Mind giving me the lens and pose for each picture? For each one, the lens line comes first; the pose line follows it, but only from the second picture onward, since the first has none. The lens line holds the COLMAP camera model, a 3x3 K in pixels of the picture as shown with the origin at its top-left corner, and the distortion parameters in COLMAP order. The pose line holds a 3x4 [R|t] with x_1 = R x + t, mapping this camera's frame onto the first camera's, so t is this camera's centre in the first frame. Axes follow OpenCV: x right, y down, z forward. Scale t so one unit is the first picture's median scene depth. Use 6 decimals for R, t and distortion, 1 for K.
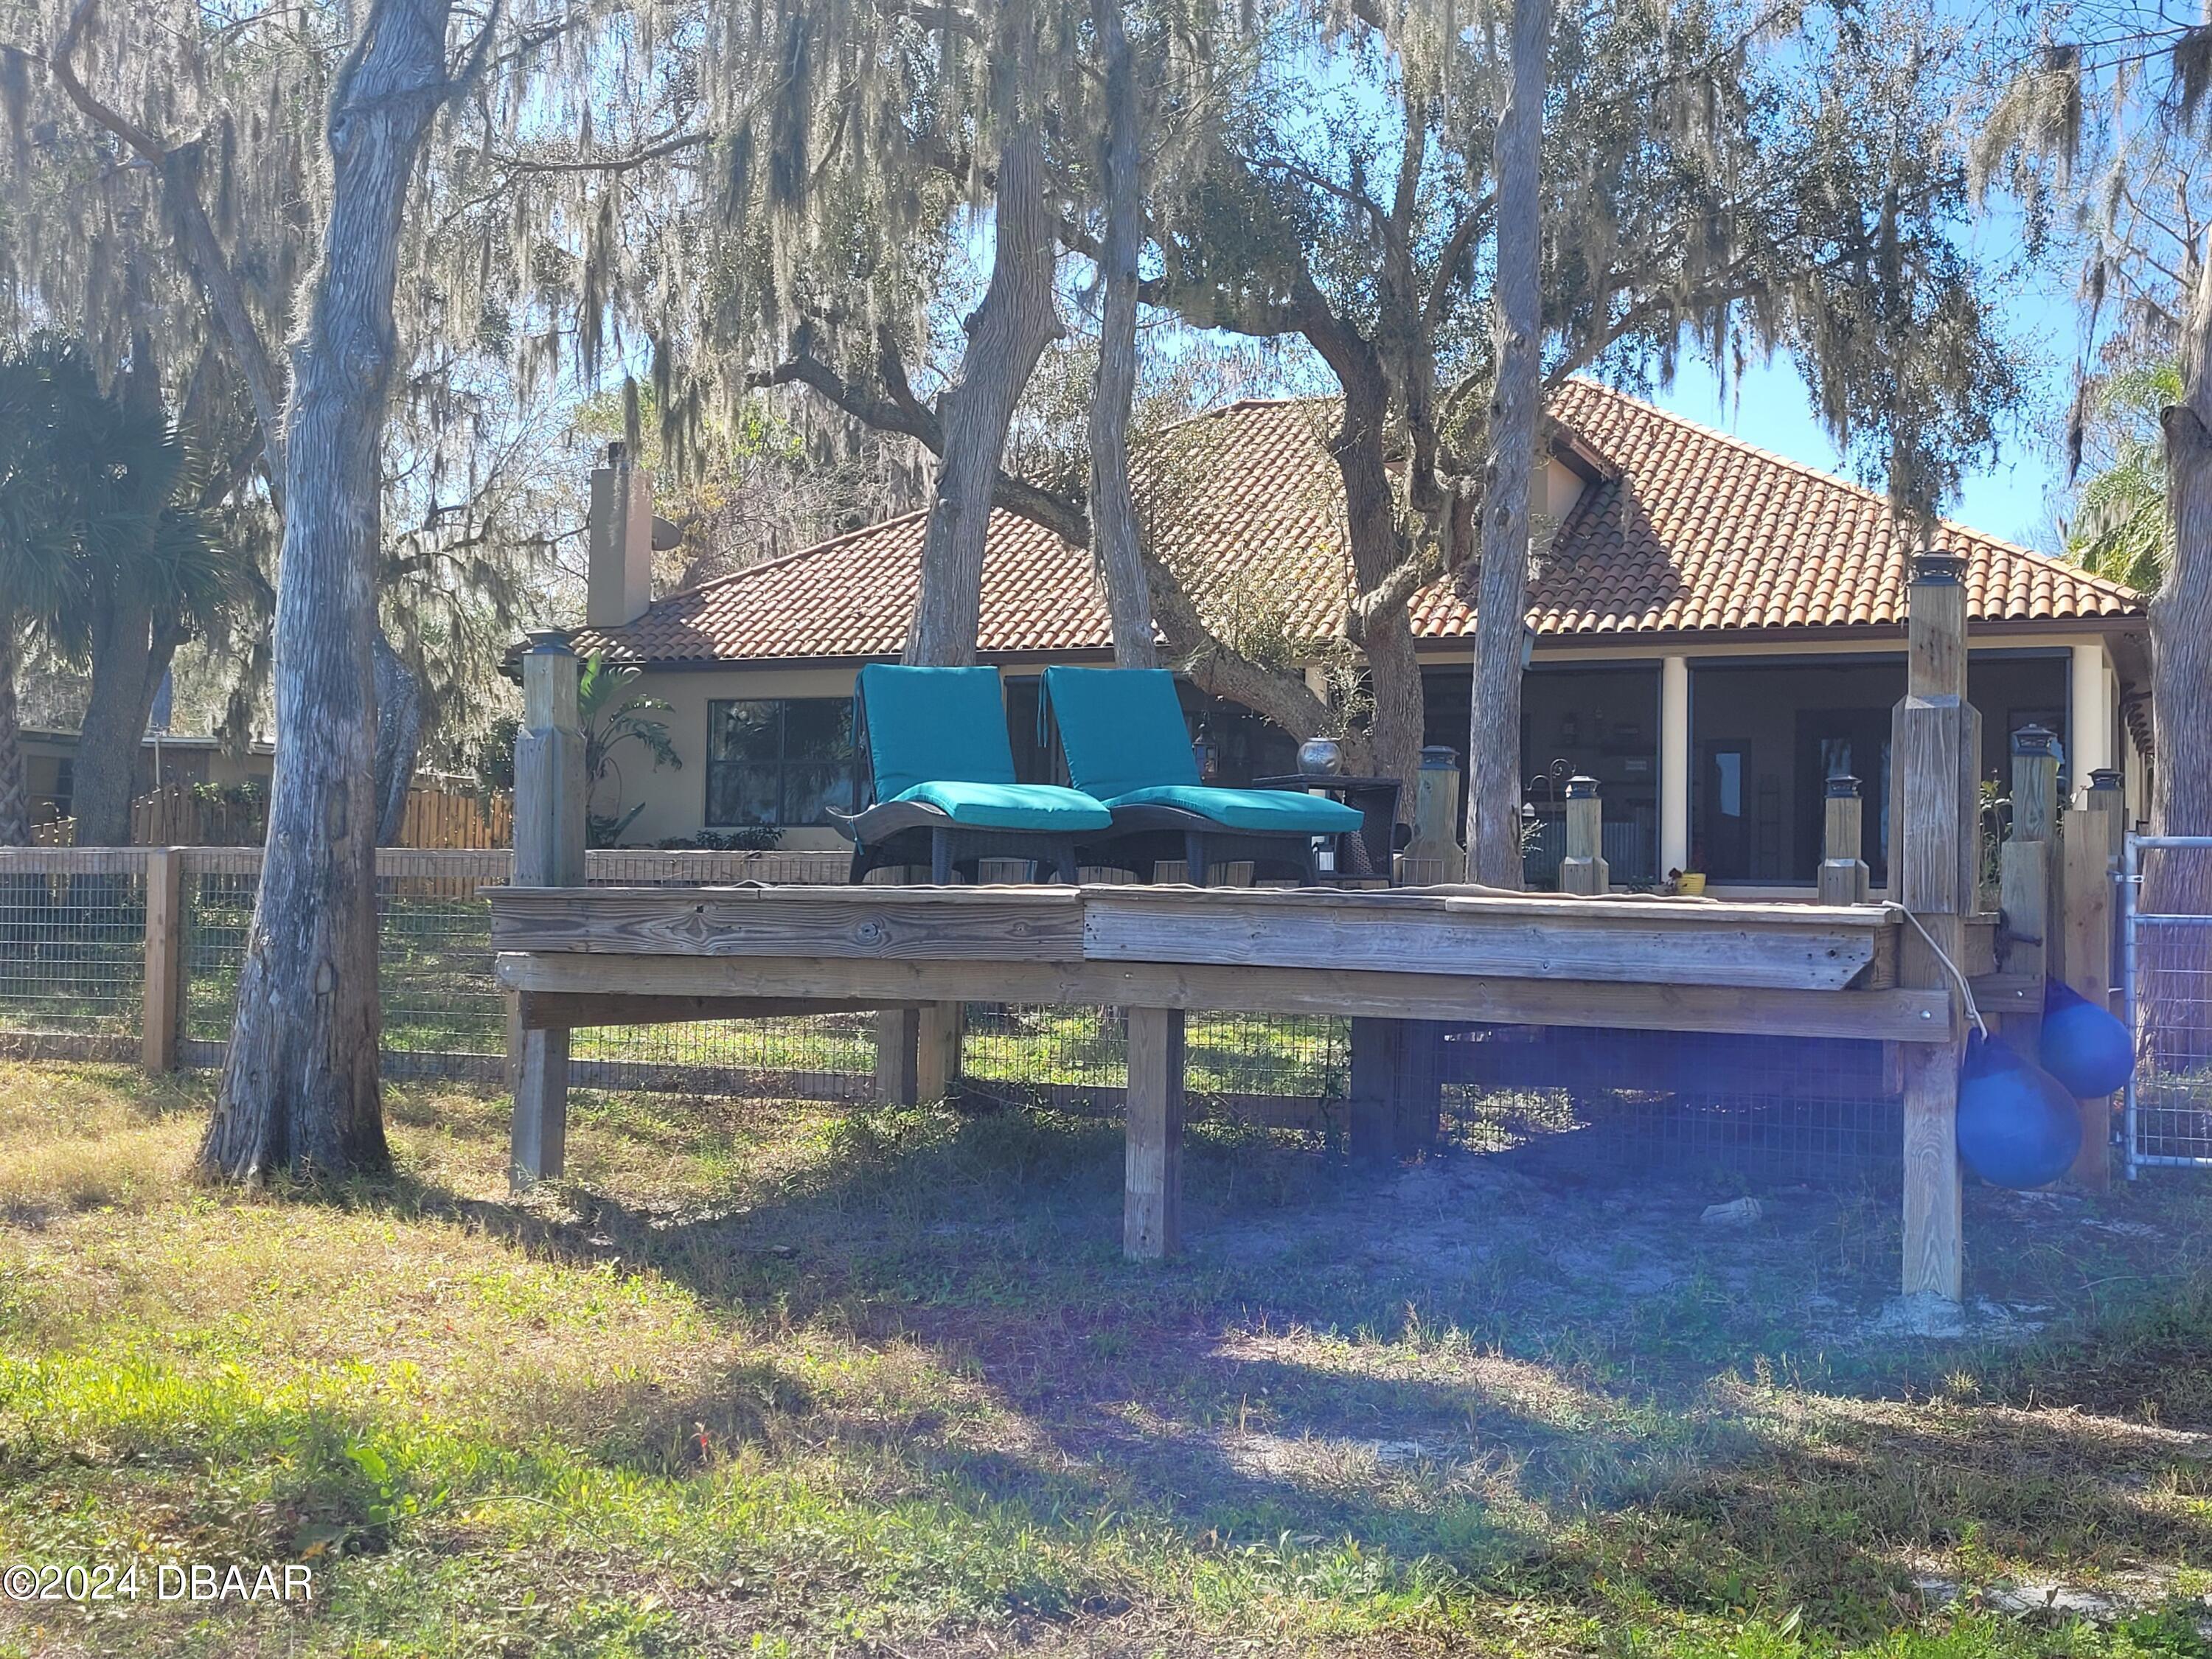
lens RADIAL K [[2922.7, 0, 1106.0], [0, 2922.7, 829.5], [0, 0, 1]] dist [0.066525, -0.015705]
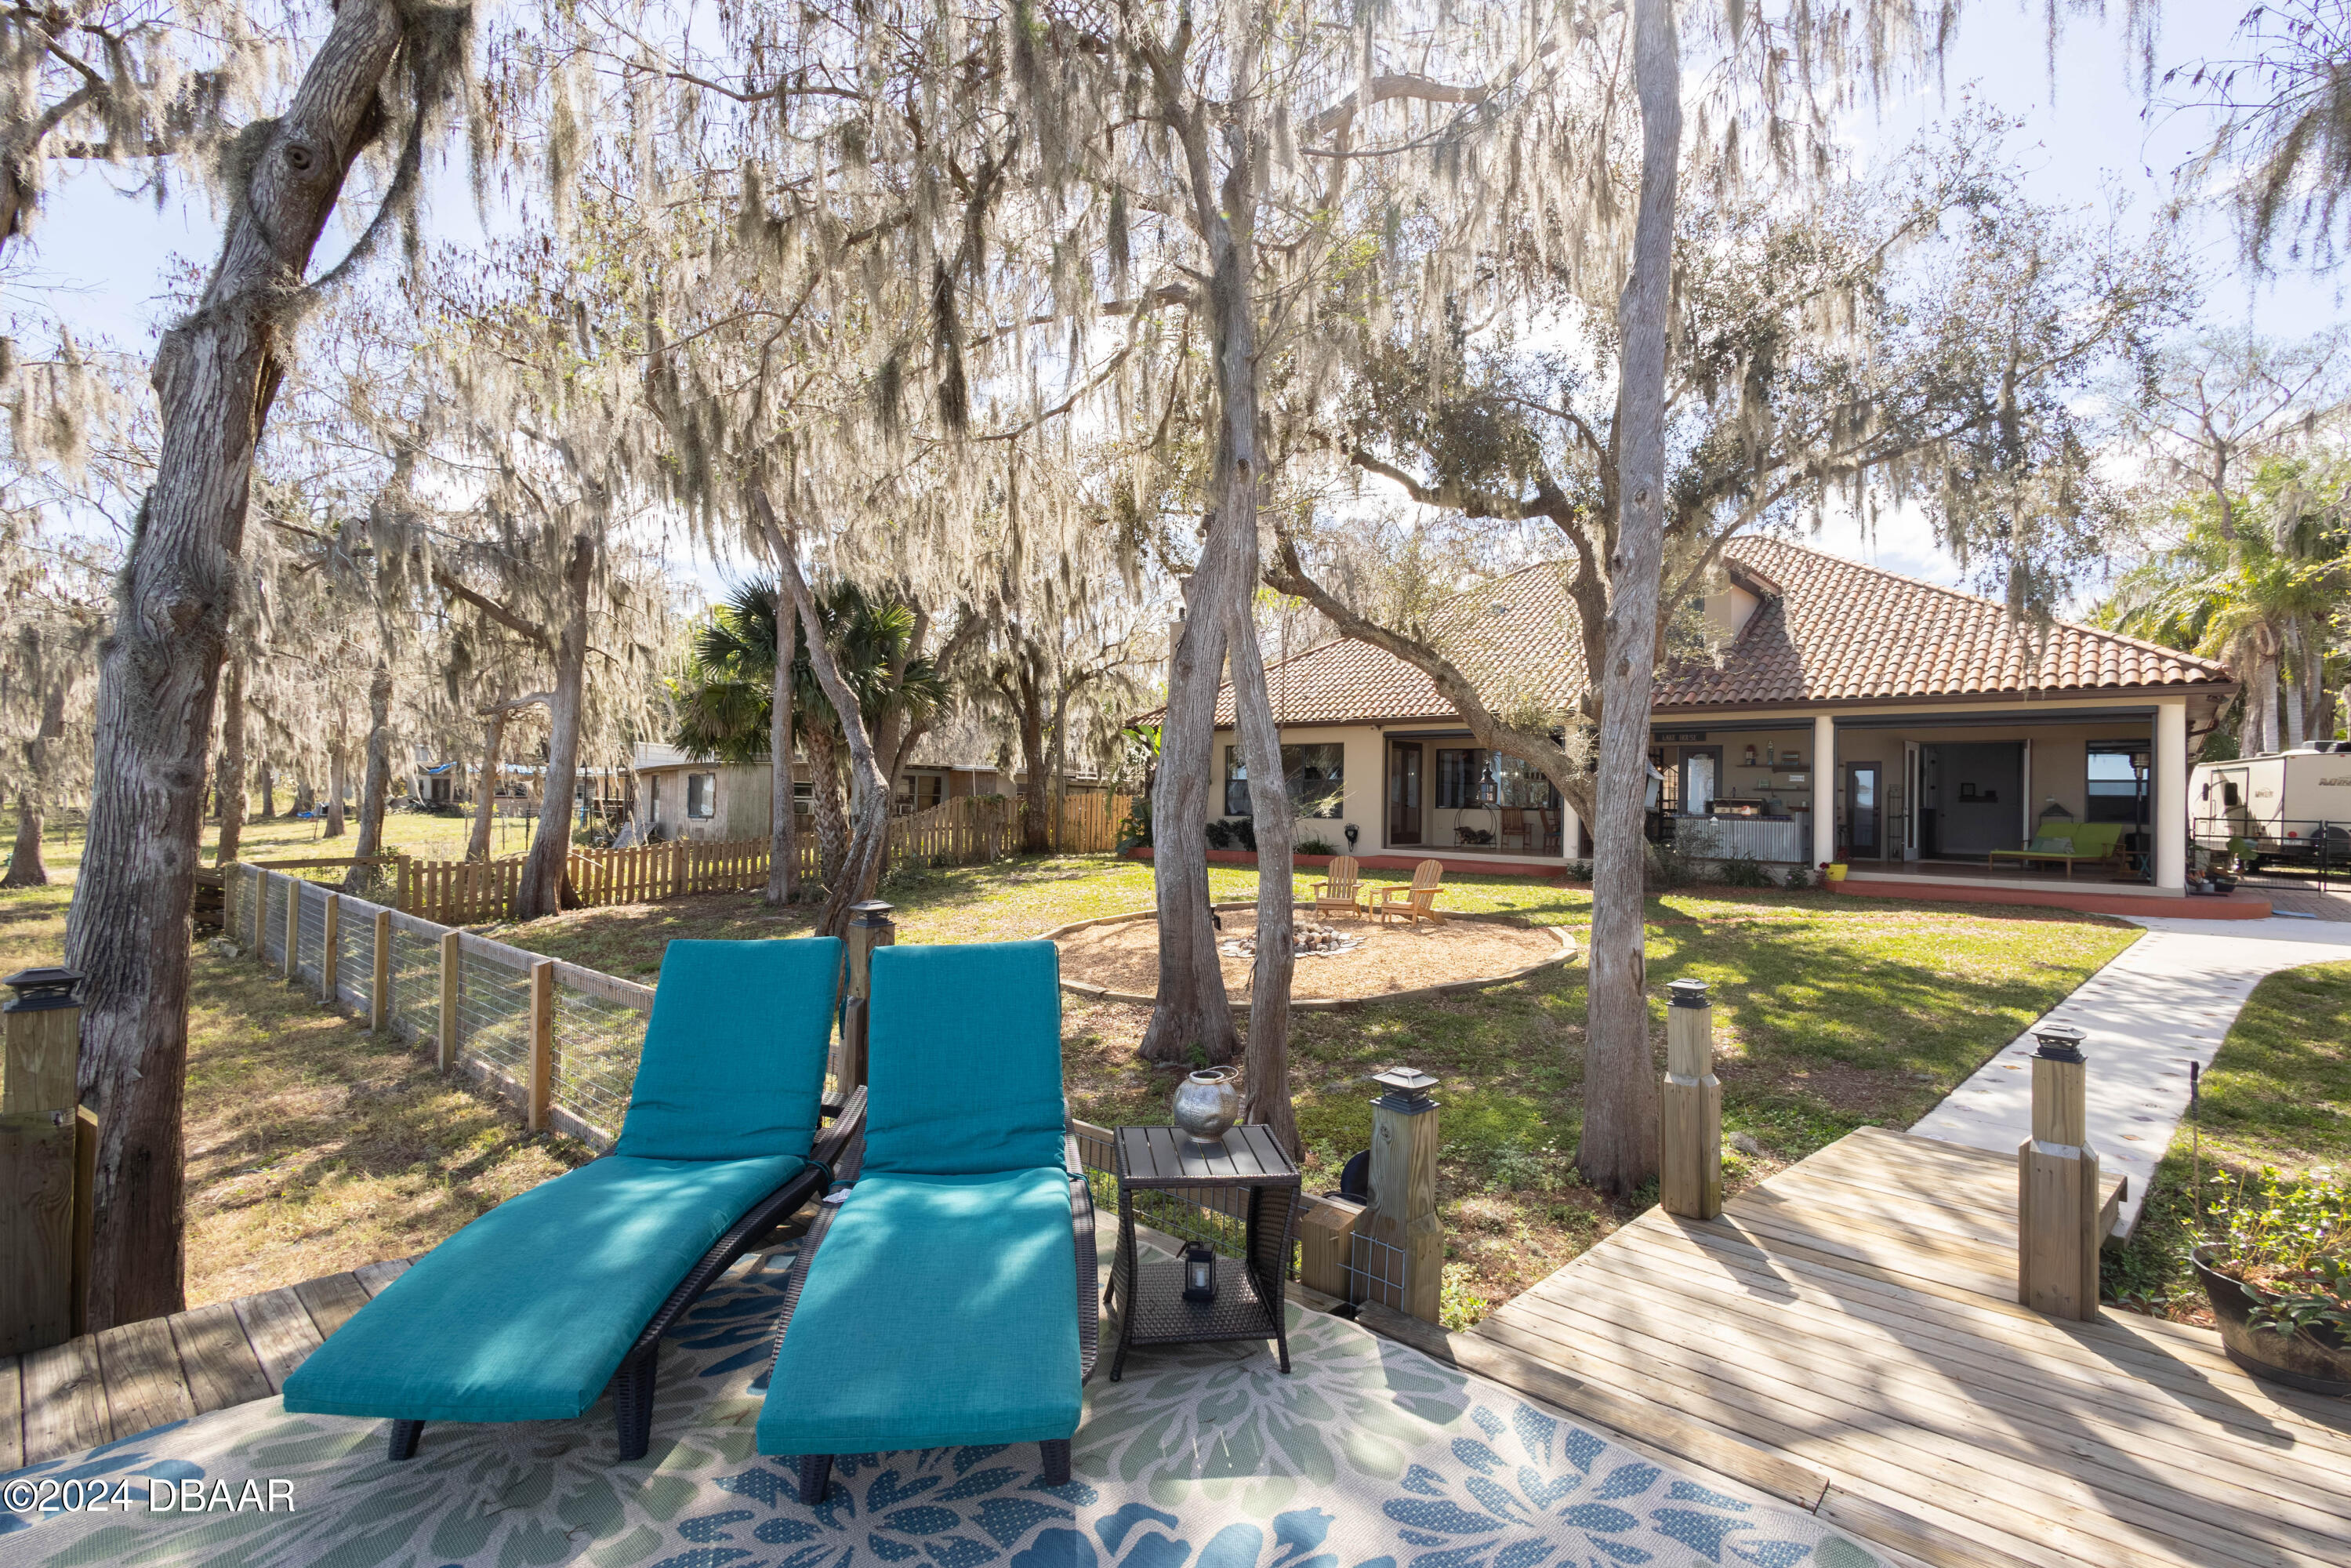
lens RADIAL K [[1140.6, 0, 1166.1], [0, 1140.6, 782.2], [0, 0, 1]] dist [0.009858, -0.000876]
pose [[0.944449, -0.004920, -0.328620, 0.072613], [0.016331, 0.999355, 0.031974, -0.051484], [0.328251, -0.035564, 0.943921, 0.355883]]
